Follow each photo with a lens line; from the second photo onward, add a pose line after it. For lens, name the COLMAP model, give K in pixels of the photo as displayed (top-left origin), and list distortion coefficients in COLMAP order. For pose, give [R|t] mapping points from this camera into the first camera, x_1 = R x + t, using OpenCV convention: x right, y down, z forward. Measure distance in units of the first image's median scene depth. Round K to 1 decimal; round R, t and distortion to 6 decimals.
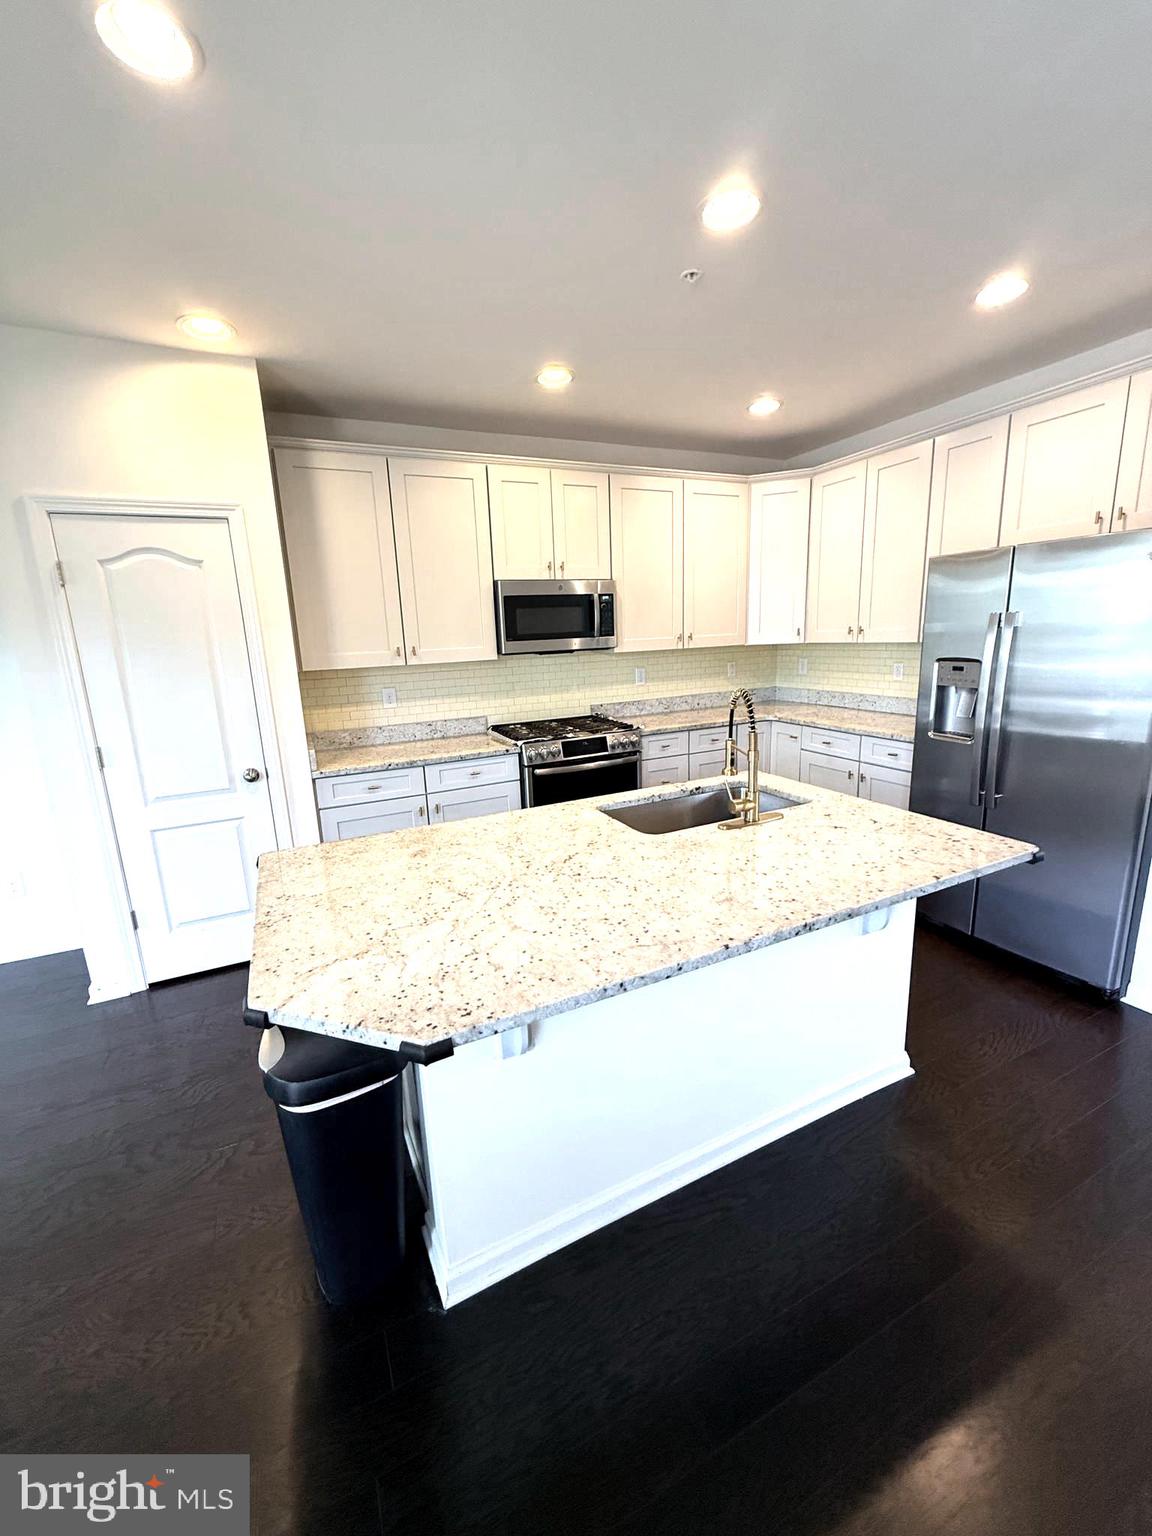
lens RADIAL K [[618.6, 0, 570.6], [0, 618.6, 763.9], [0, 0, 1]] dist [-0.002376, 0.000358]
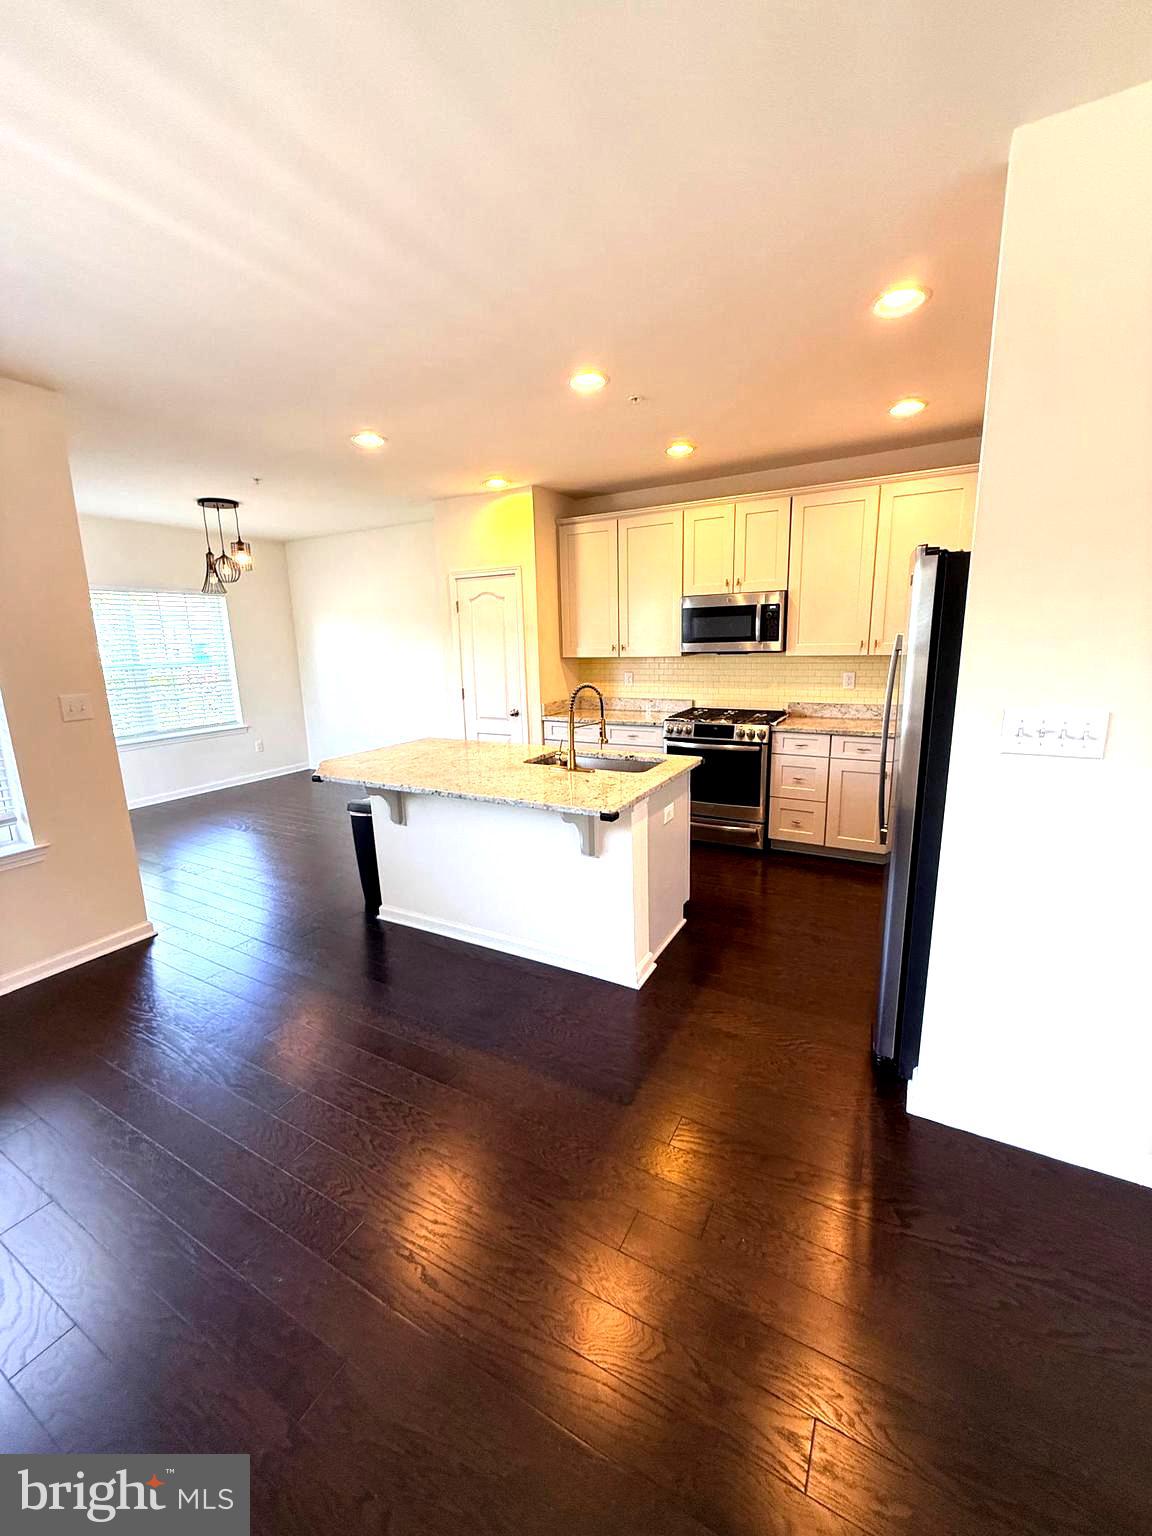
lens RADIAL K [[618.6, 0, 574.0], [0, 618.6, 764.3], [0, 0, 1]] dist [-0.002376, 0.000358]
pose [[0.577126, 0.189019, -0.794479, 0.866093], [-0.169726, 0.979365, 0.109714, -0.051228], [0.798823, 0.071525, 0.597299, 0.049799]]
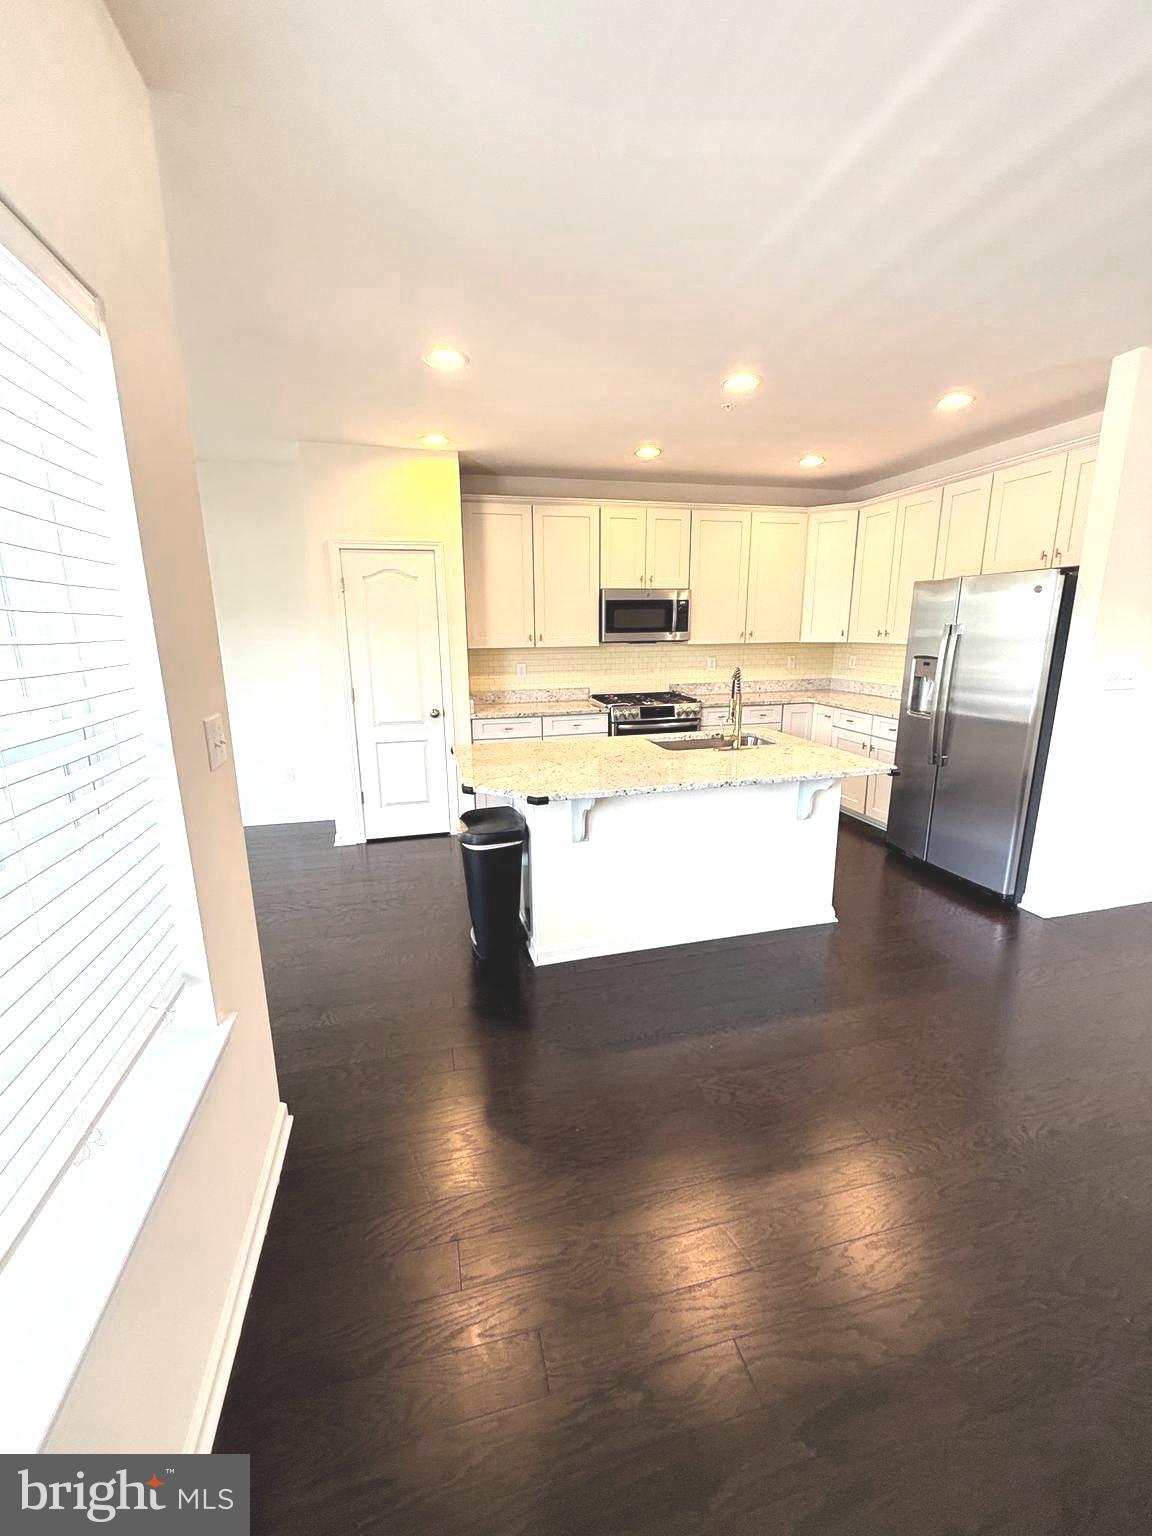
lens RADIAL K [[618.6, 0, 564.9], [0, 618.6, 766.2], [0, 0, 1]] dist [-0.002376, 0.000358]
pose [[0.979158, 0.073209, -0.189448, 0.092666], [-0.069870, 0.997261, 0.024254, 0.074355], [0.190705, -0.010512, 0.981591, -0.390774]]
